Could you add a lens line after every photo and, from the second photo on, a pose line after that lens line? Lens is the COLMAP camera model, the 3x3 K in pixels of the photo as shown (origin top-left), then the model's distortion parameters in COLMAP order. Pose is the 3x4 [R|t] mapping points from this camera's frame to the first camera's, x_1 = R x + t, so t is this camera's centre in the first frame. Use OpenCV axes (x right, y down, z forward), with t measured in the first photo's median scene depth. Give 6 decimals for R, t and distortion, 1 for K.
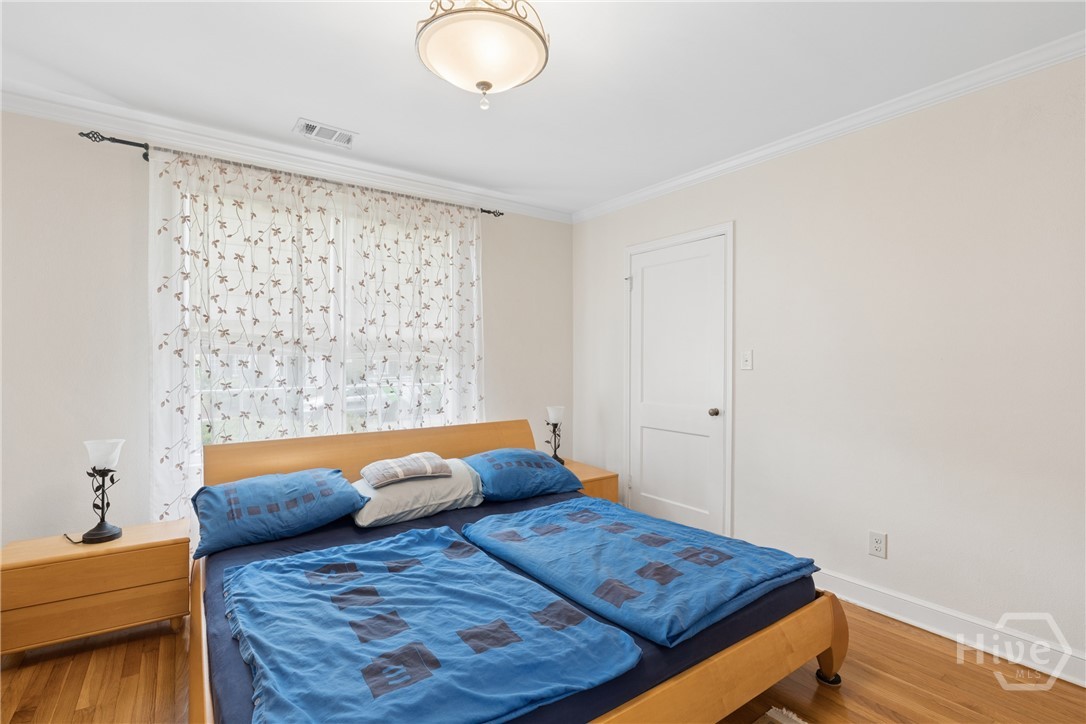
lens RADIAL K [[502.0, 0, 543.0], [0, 502.0, 362.0], [0, 0, 1]] dist [-0.002889, -0.000369]
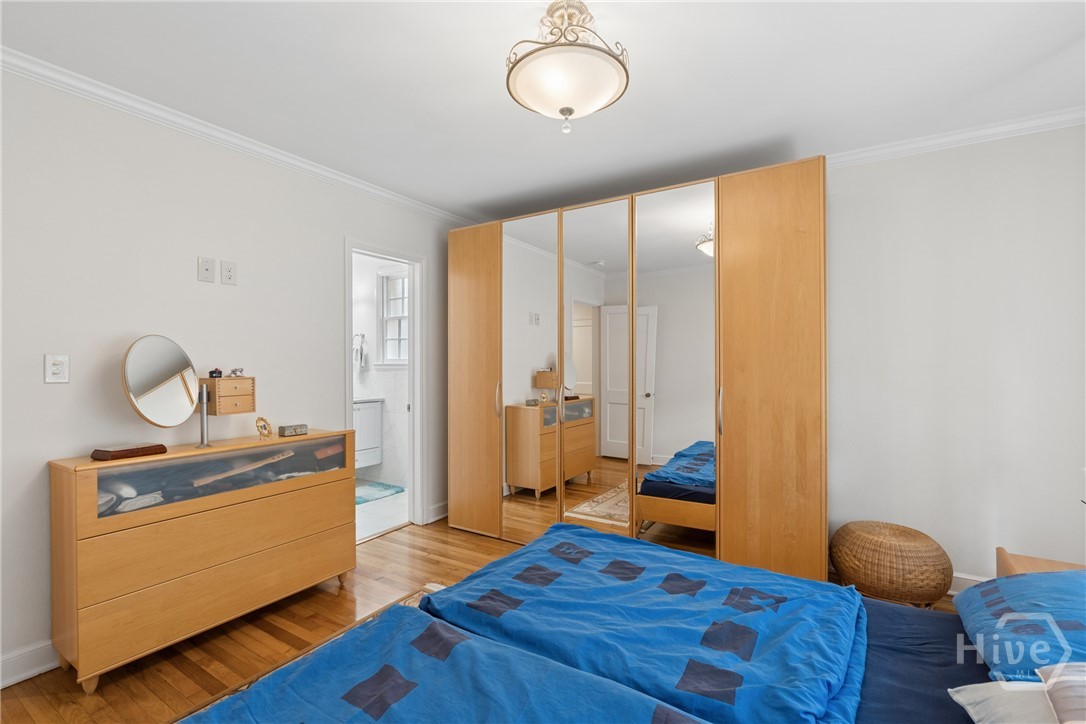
lens RADIAL K [[485.4, 0, 543.0], [0, 485.4, 362.0], [0, 0, 1]] dist [-0.000521, 0.000170]
pose [[-0.926325, -0.002427, -0.376718, 0.189955], [-0.003774, 0.999989, 0.002836, -0.009894], [0.376707, 0.004049, -0.926324, 1.150101]]
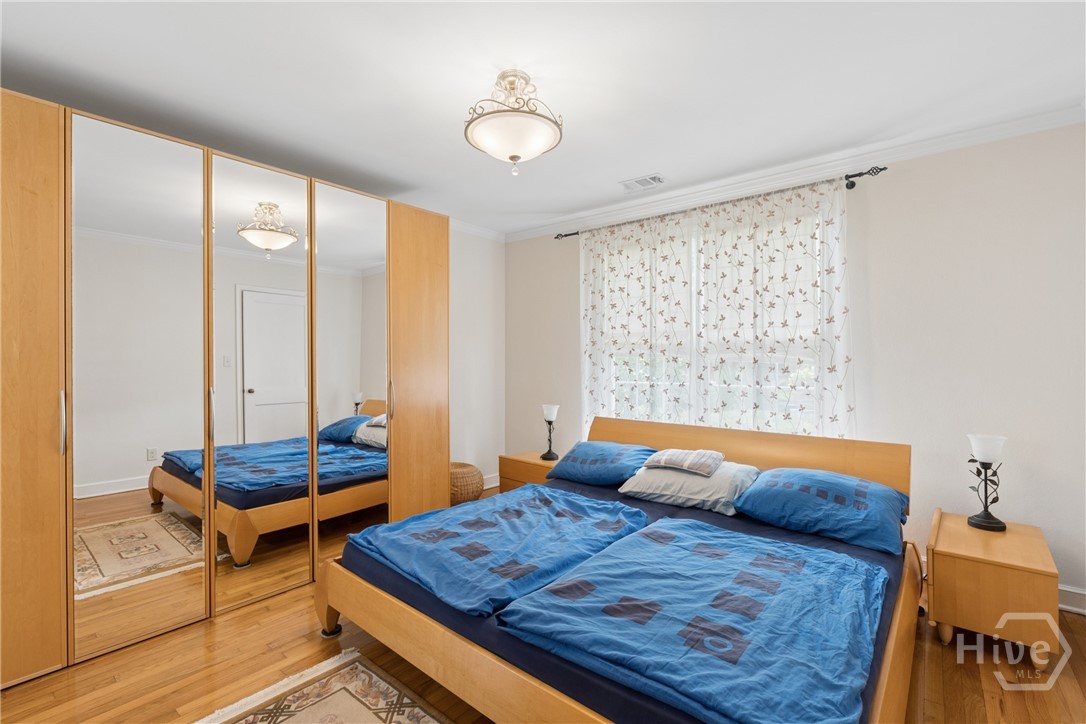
lens RADIAL K [[485.4, 0, 543.0], [0, 485.4, 362.0], [0, 0, 1]] dist [-0.000521, 0.000170]
pose [[0.253031, 0.005381, -0.967443, 0.689702], [-0.005395, 0.999977, 0.004151, -0.005498], [0.967443, 0.004169, 0.253054, 0.440702]]
